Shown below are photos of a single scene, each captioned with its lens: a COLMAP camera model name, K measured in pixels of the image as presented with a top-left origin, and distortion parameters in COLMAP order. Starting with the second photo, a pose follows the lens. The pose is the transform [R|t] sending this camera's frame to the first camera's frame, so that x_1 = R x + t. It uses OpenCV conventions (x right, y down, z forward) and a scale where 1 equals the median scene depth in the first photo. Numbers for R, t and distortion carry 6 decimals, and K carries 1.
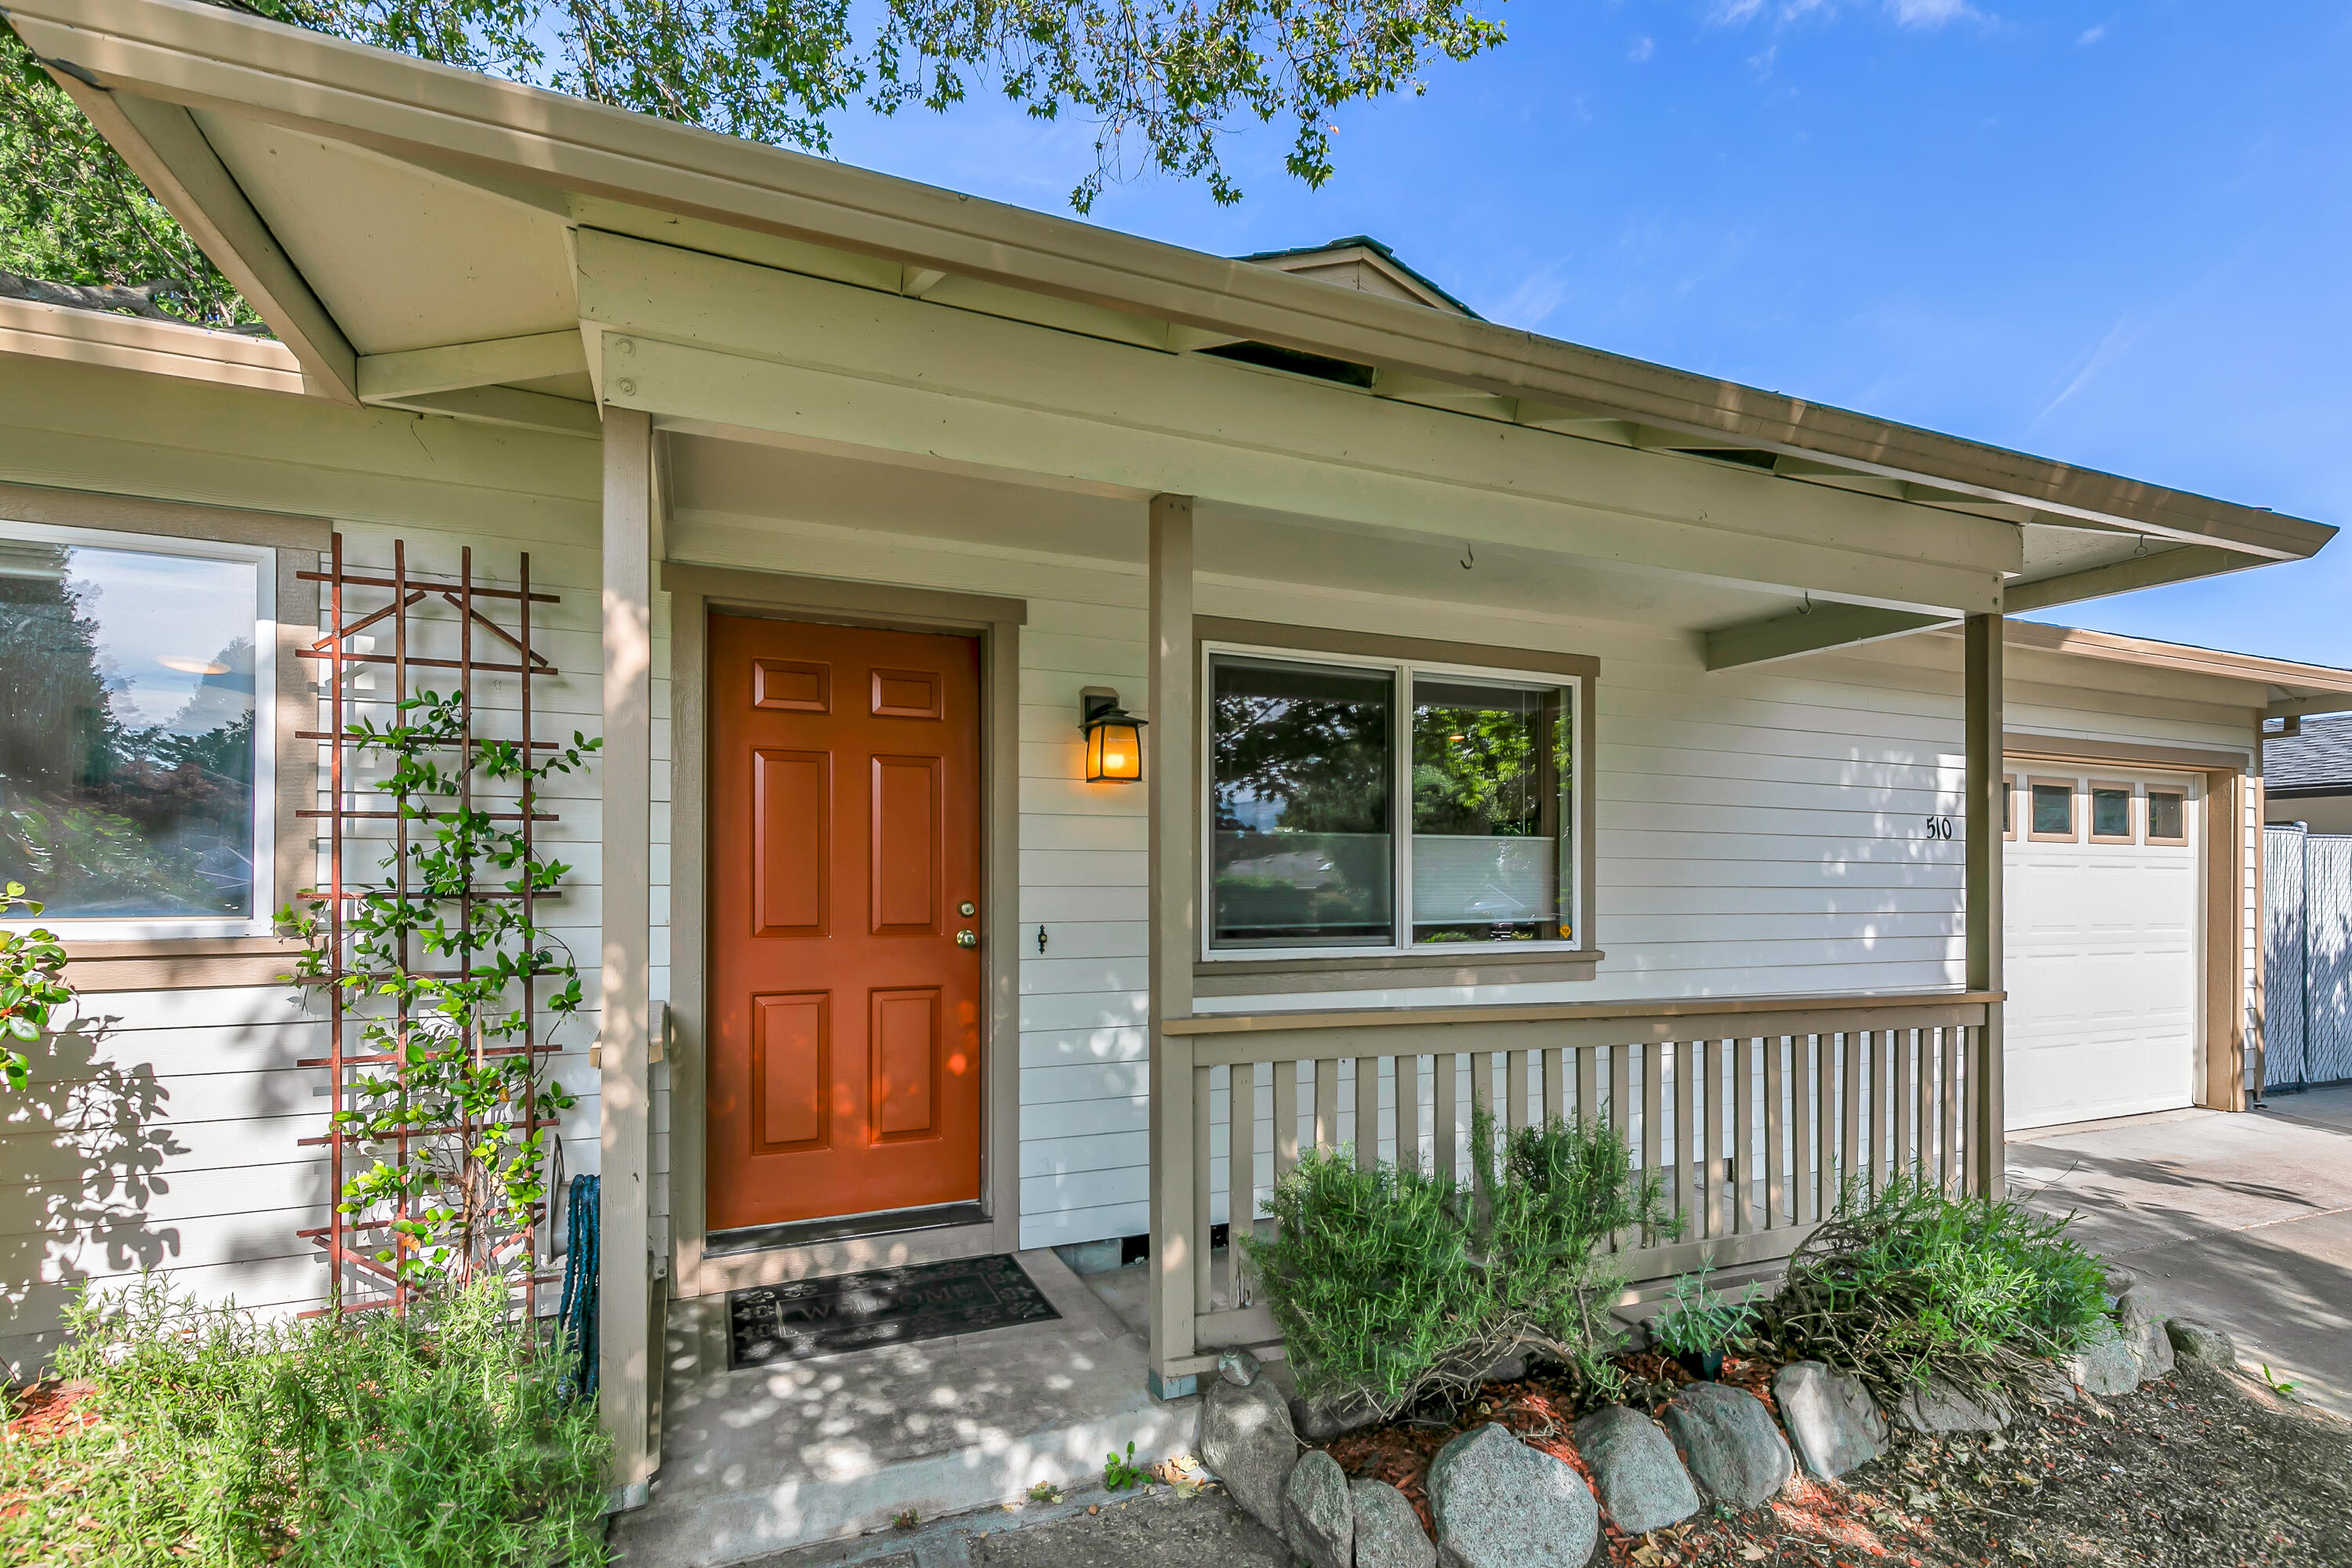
lens RADIAL K [[1066.0, 0, 1180.6], [0, 1066.0, 900.6], [0, 0, 1]] dist [0.009997, -0.000723]
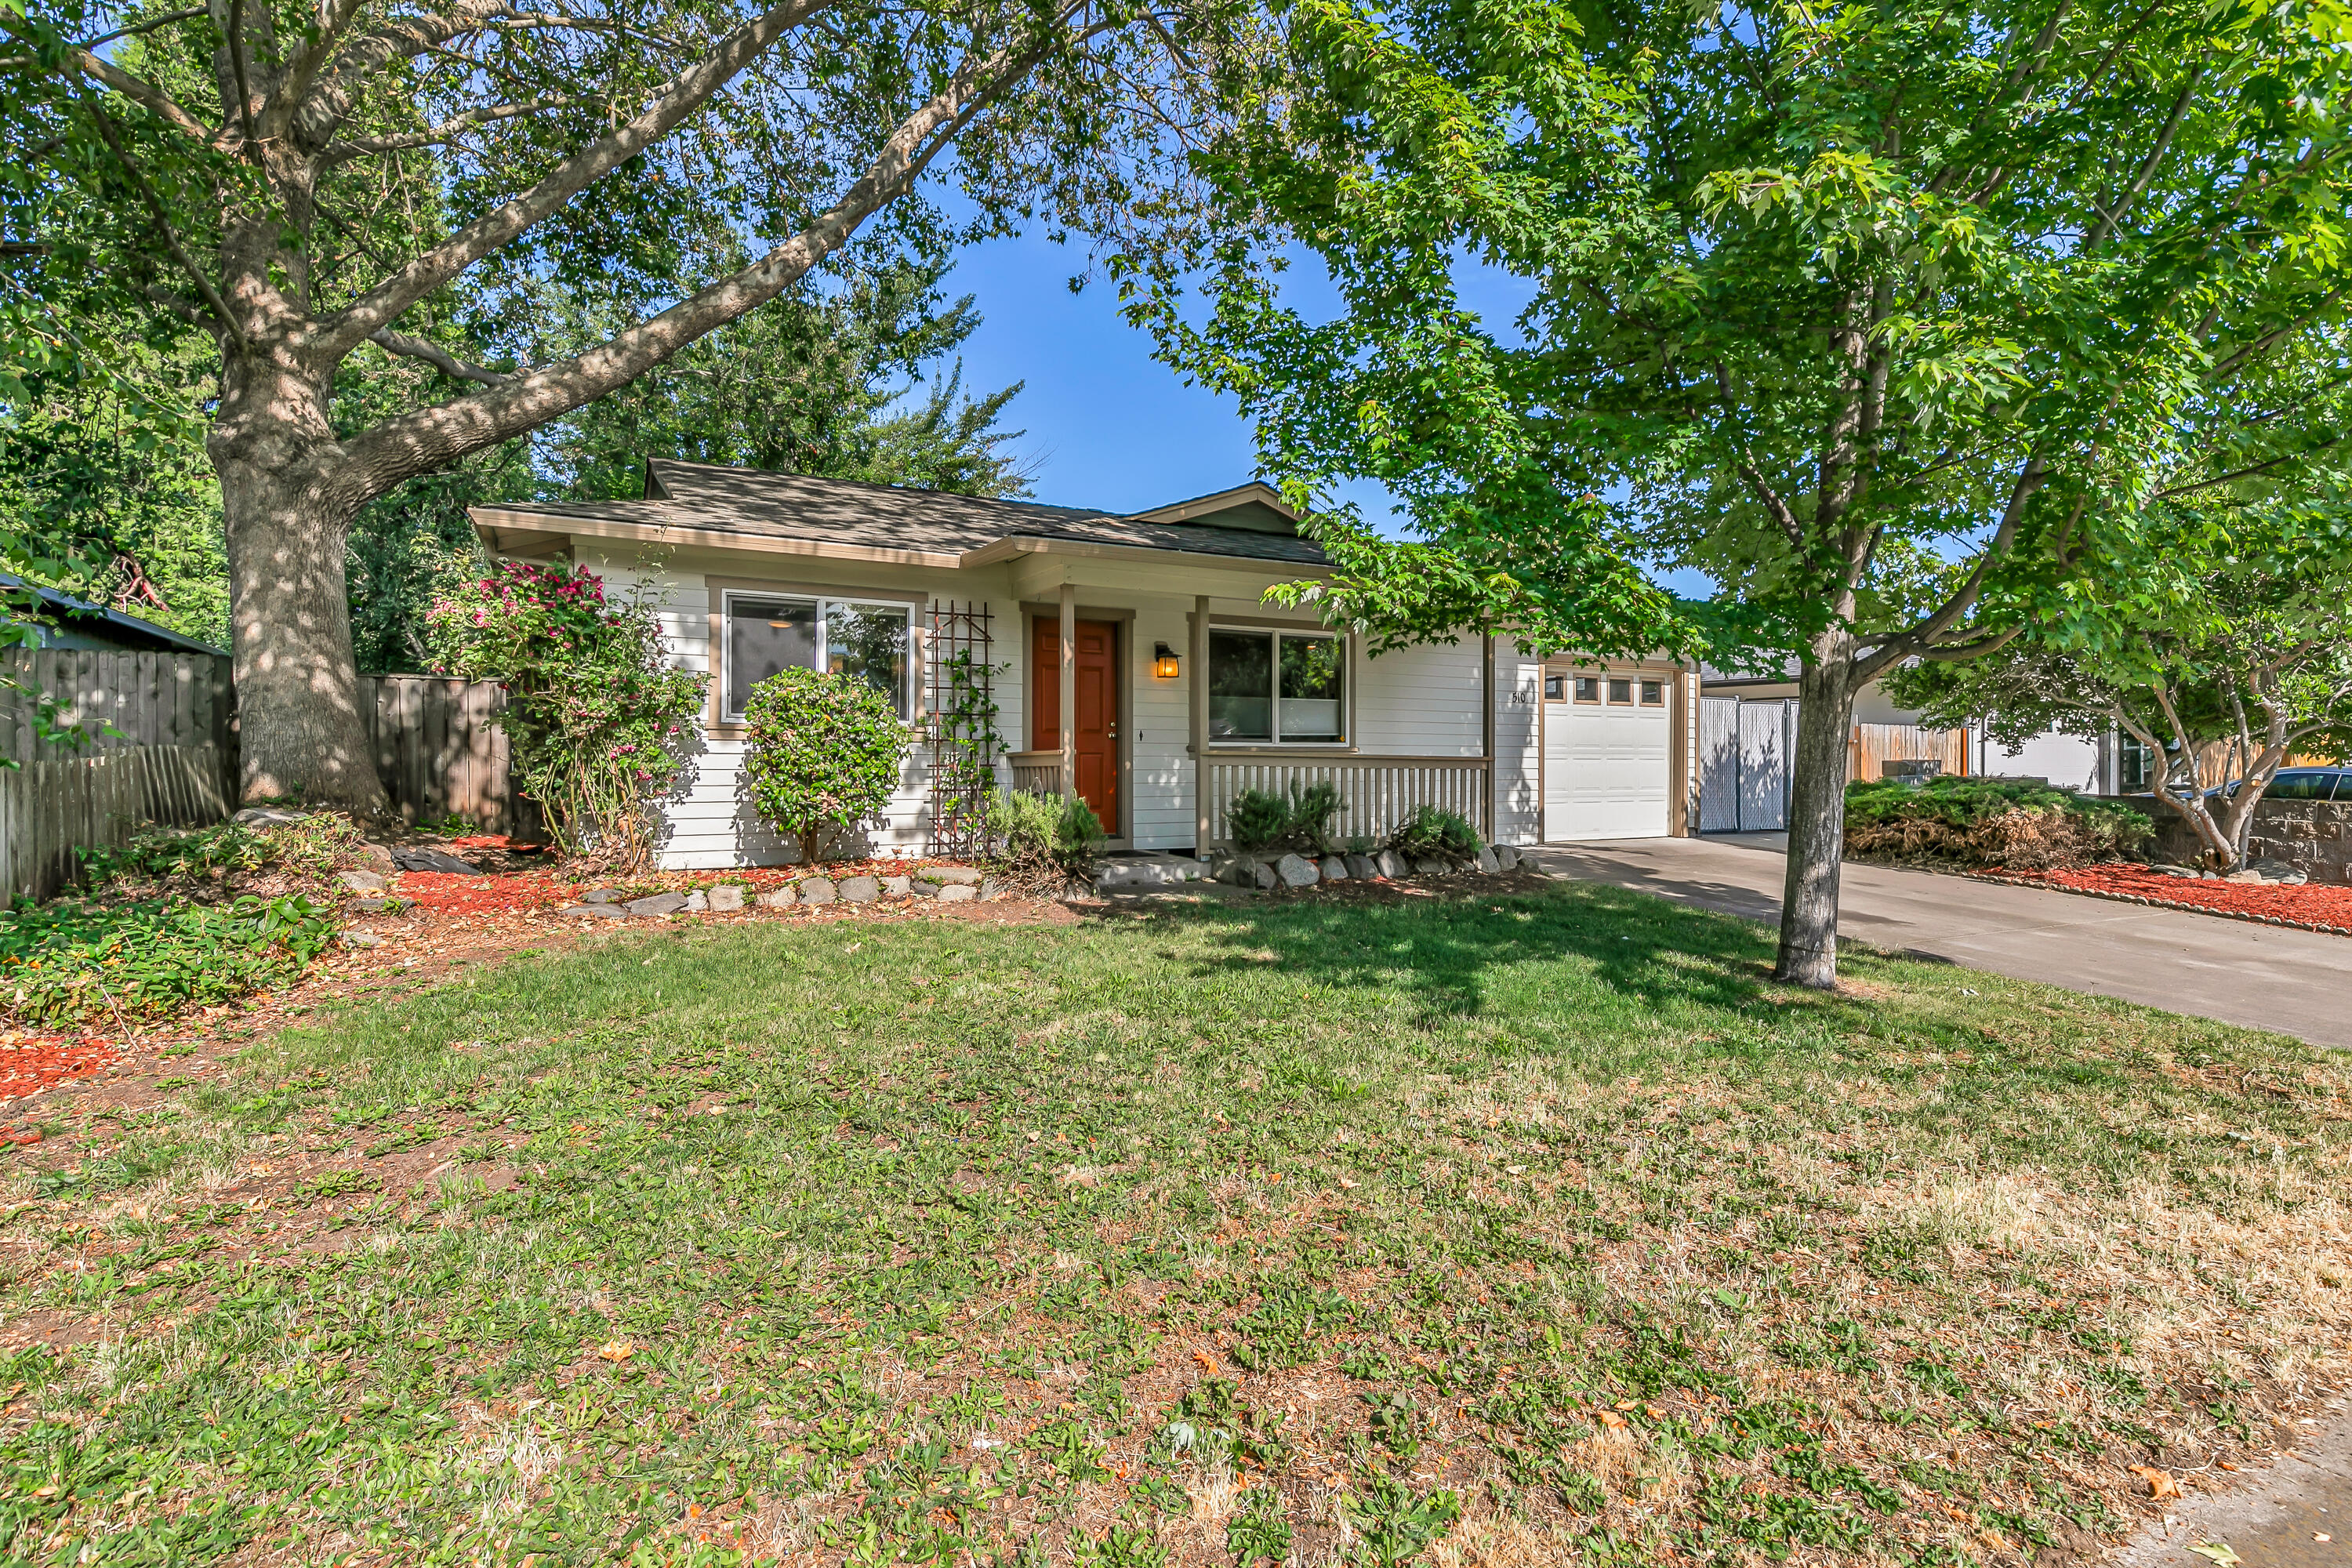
lens RADIAL K [[1066.0, 0, 1175.0], [0, 1066.0, 780.6], [0, 0, 1]] dist [0.009997, -0.000723]
pose [[0.996249, -0.002315, 0.086507, -0.236652], [0.001917, 0.999987, 0.004680, 0.116470], [-0.086517, -0.004497, 0.996240, -1.436415]]
